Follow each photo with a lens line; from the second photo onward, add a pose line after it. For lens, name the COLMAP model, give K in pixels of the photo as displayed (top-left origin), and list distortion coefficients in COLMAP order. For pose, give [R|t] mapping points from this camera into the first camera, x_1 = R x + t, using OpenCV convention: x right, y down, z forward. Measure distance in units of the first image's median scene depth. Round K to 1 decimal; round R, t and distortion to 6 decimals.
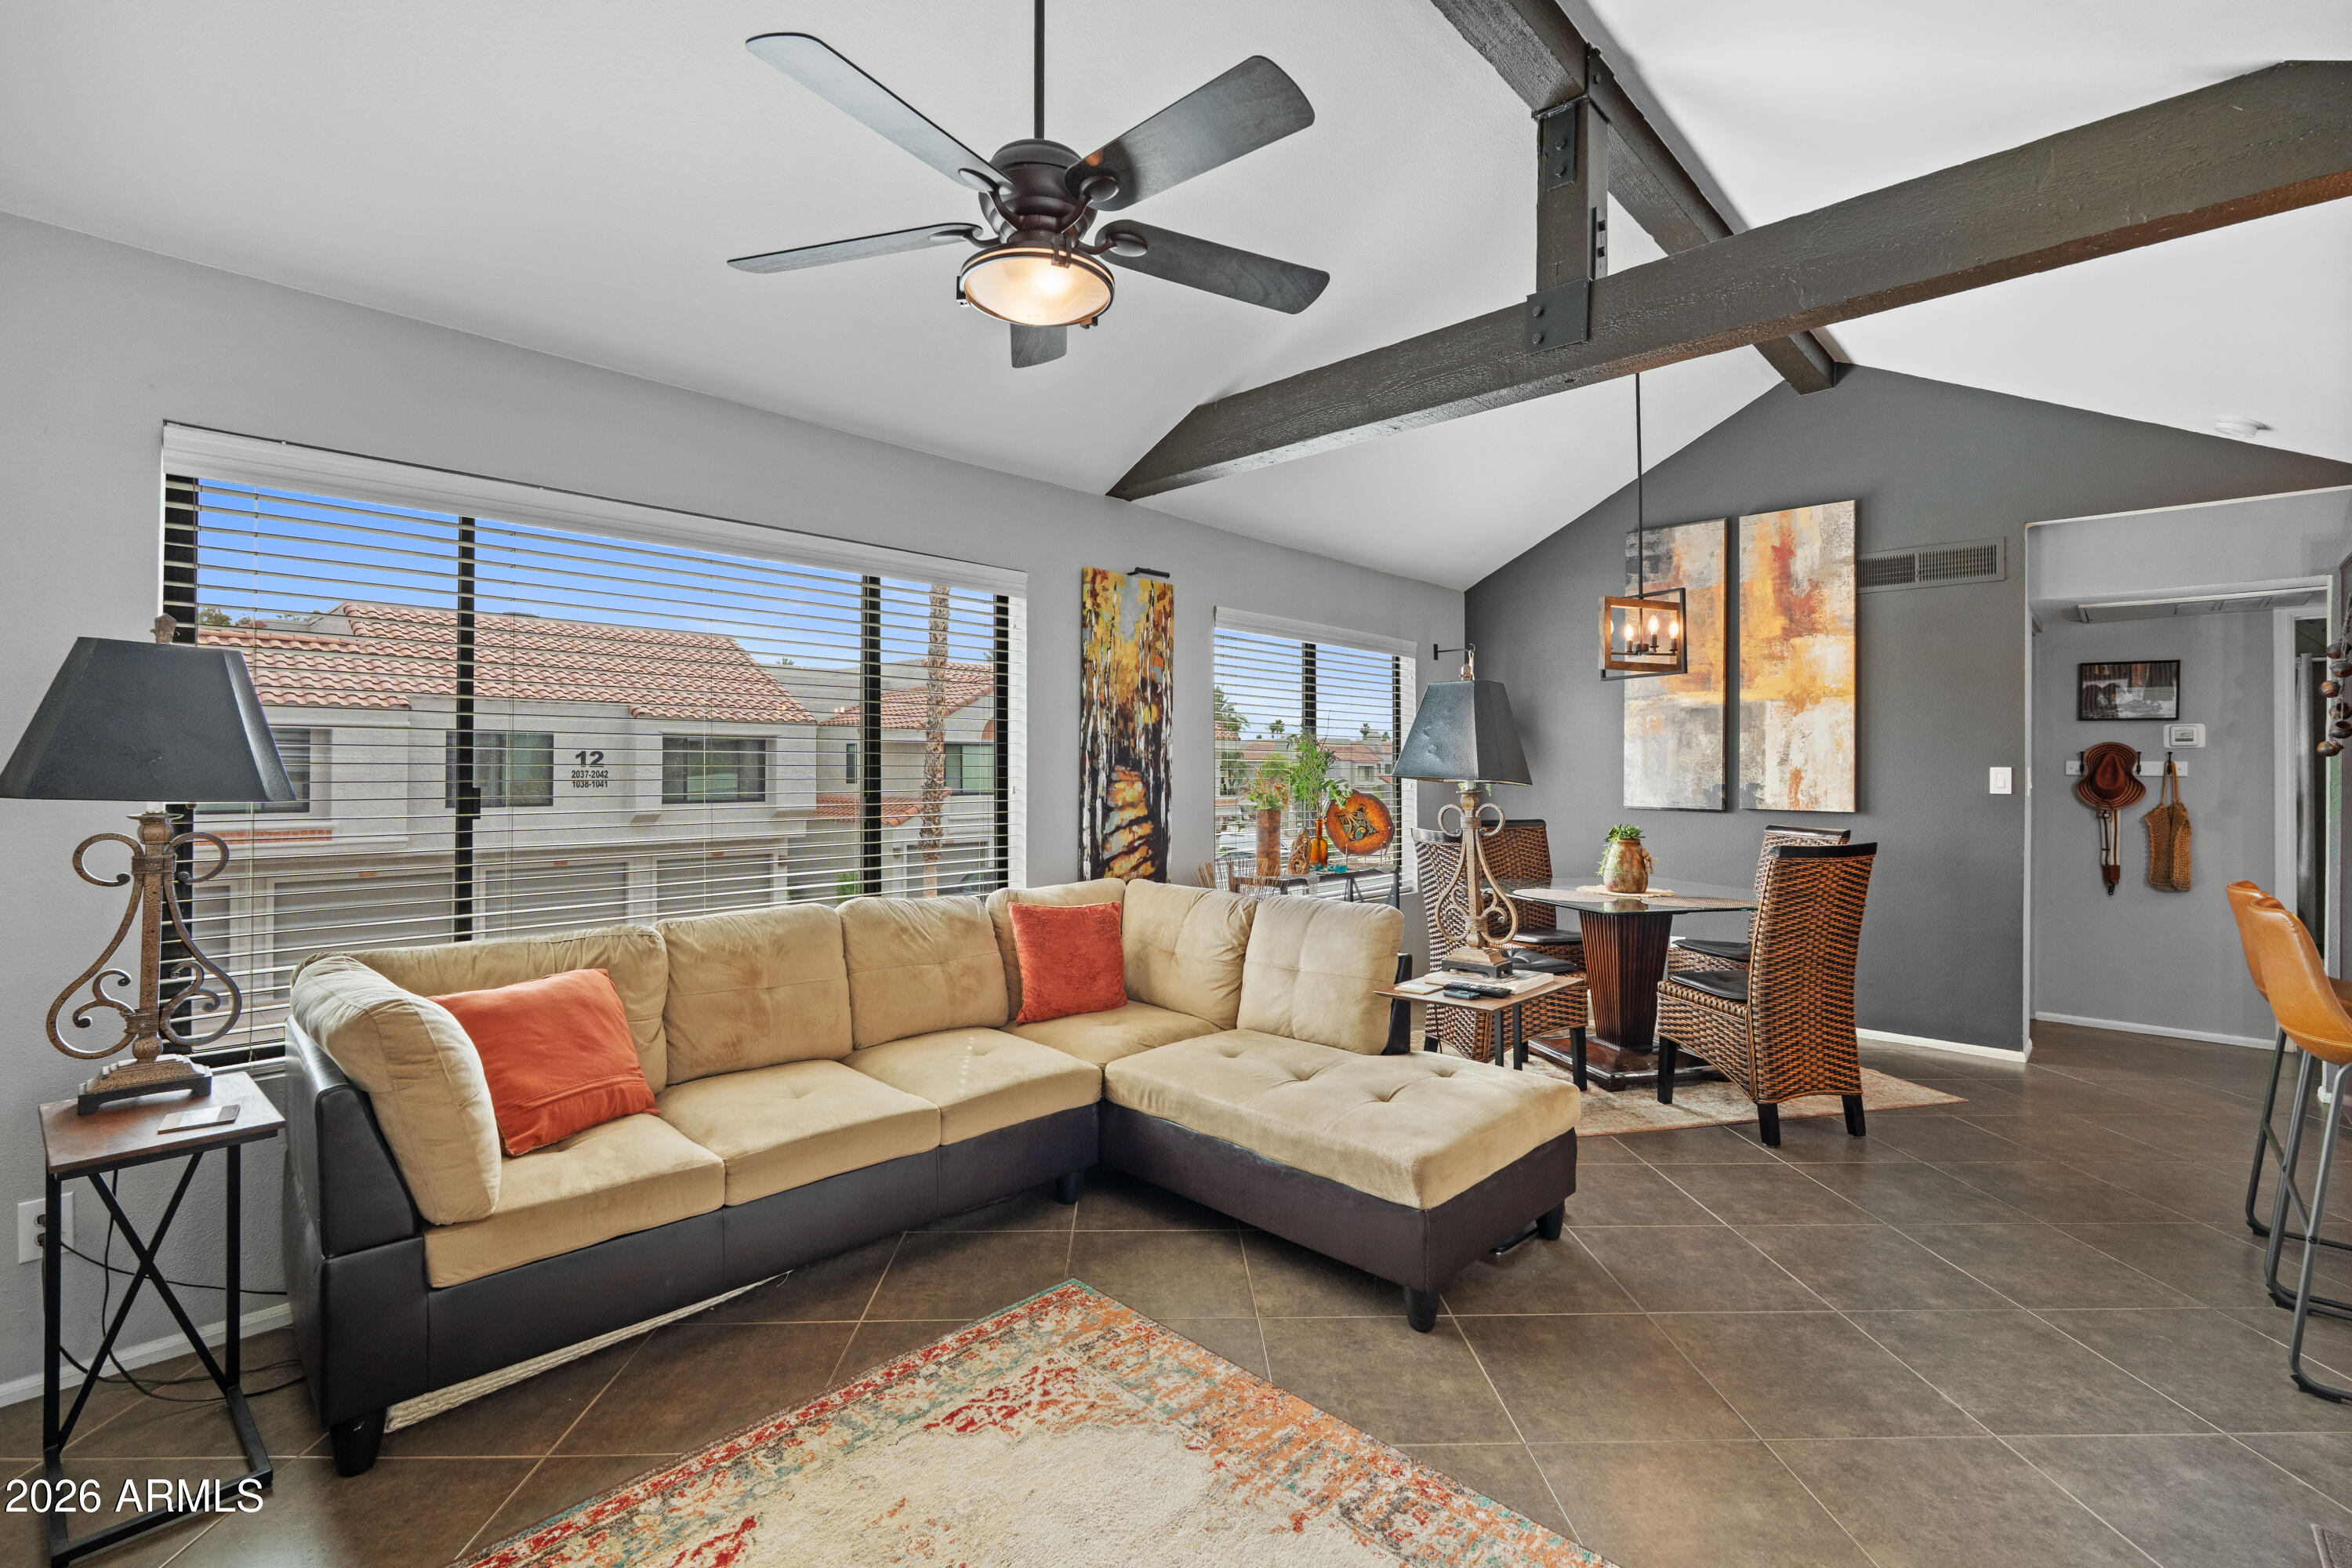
lens RADIAL K [[1034.8, 0, 1168.4], [0, 1034.8, 751.5], [0, 0, 1]] dist [-0.004071, -0.000690]
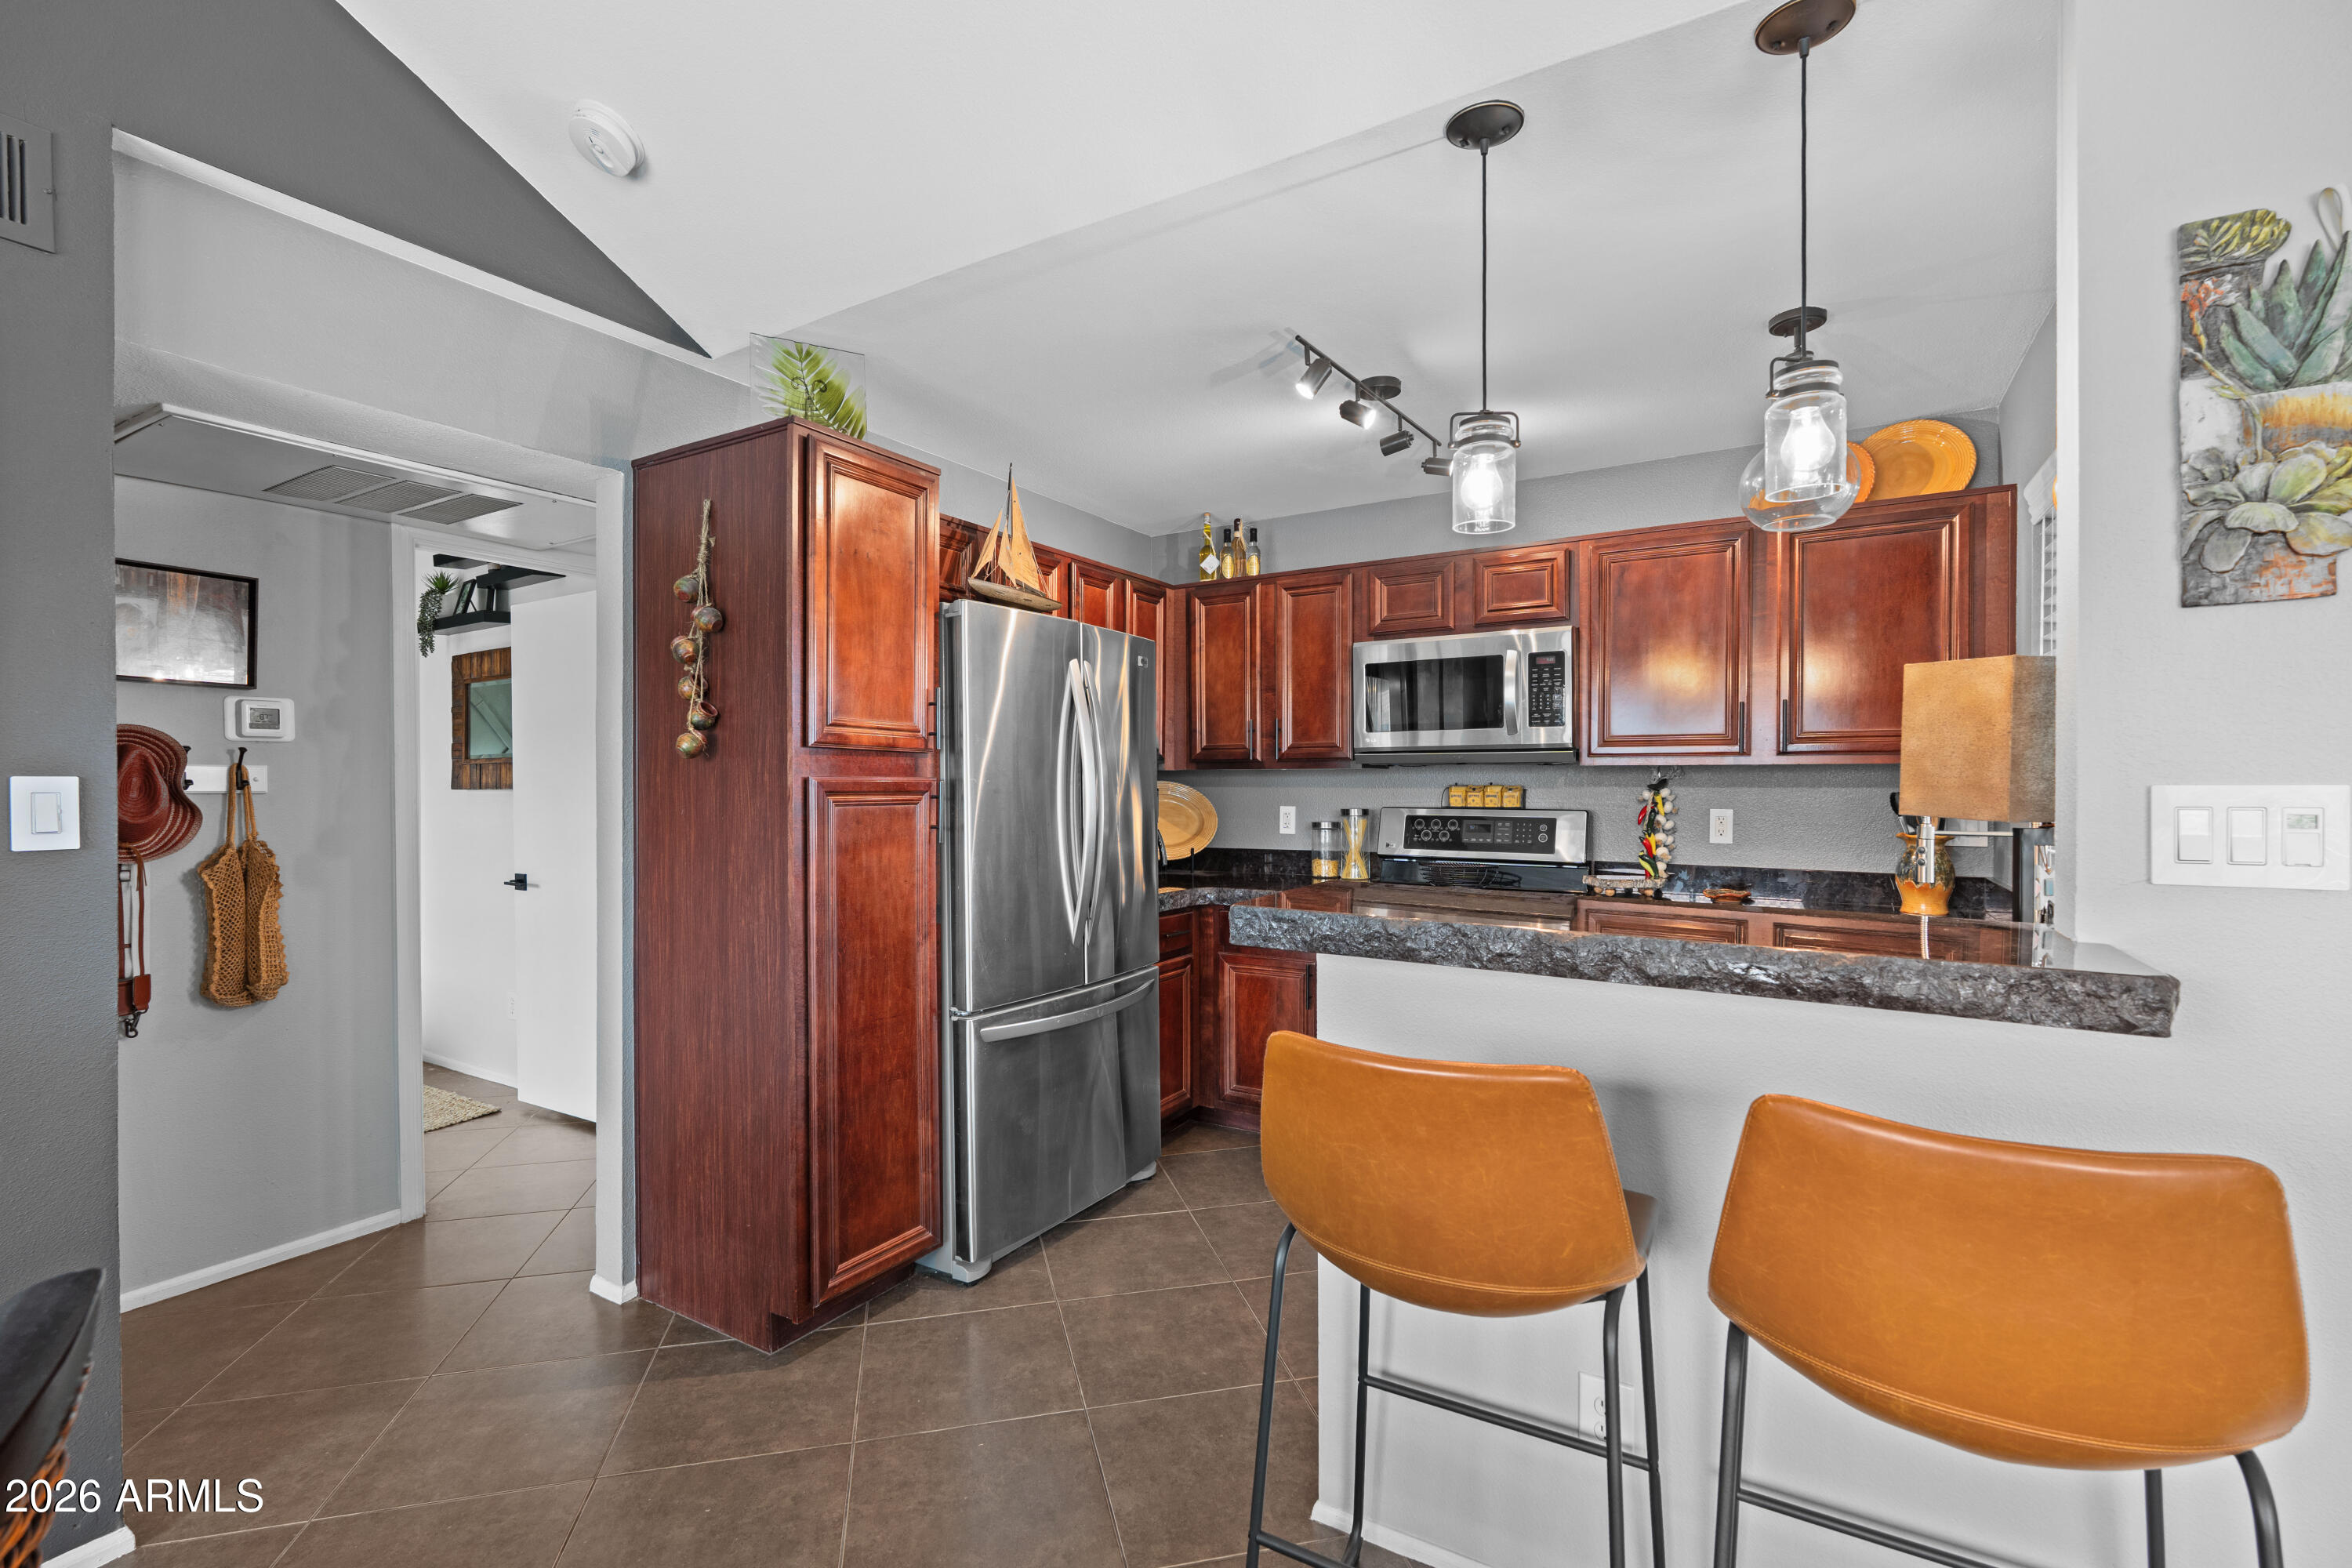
lens RADIAL K [[1023.0, 0, 1176.0], [0, 1023.0, 784.0], [0, 0, 1]] dist [-0.004671, -0.000037]
pose [[-0.213095, -0.008904, 0.976991, 0.343129], [-0.016532, 0.999848, 0.005506, 0.008426], [-0.976892, -0.014978, -0.213210, 0.622300]]
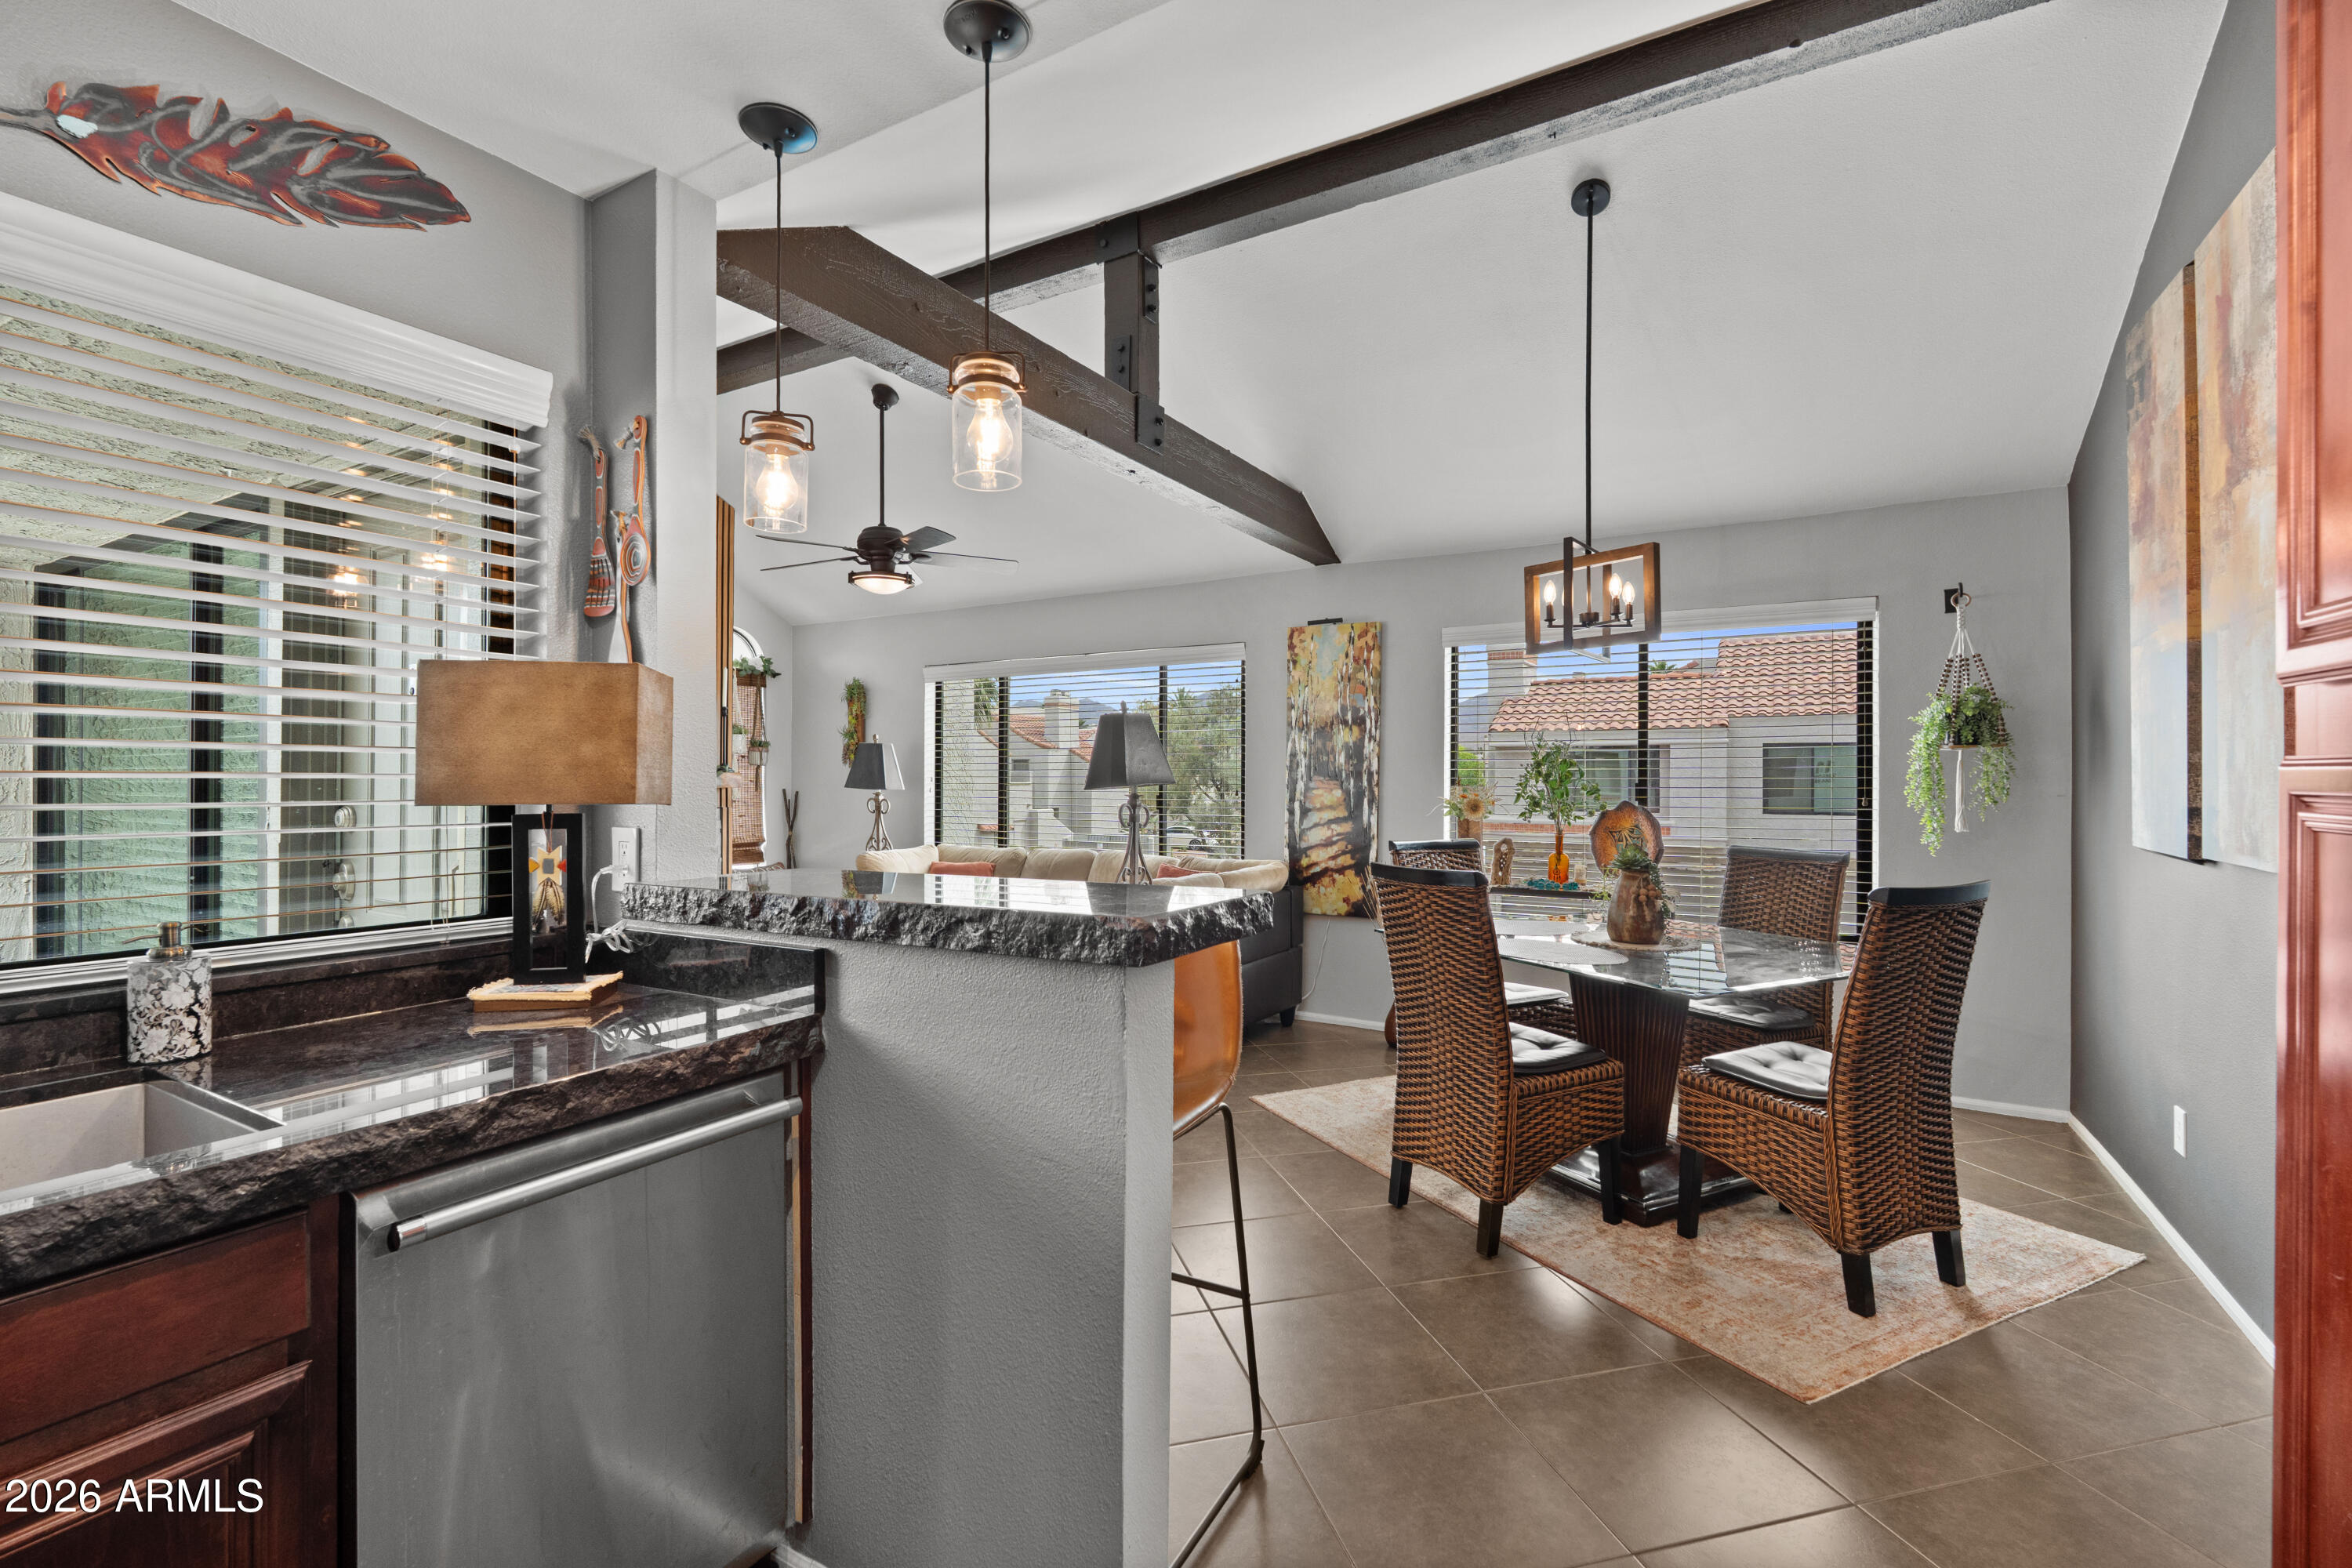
lens RADIAL K [[1034.8, 0, 1168.4], [0, 1034.8, 751.5], [0, 0, 1]] dist [-0.004071, -0.000690]
pose [[0.223690, -0.026859, -0.974290, 0.955968], [0.015259, 0.999594, -0.024053, 0.009138], [0.974541, -0.009487, 0.224009, 0.441168]]
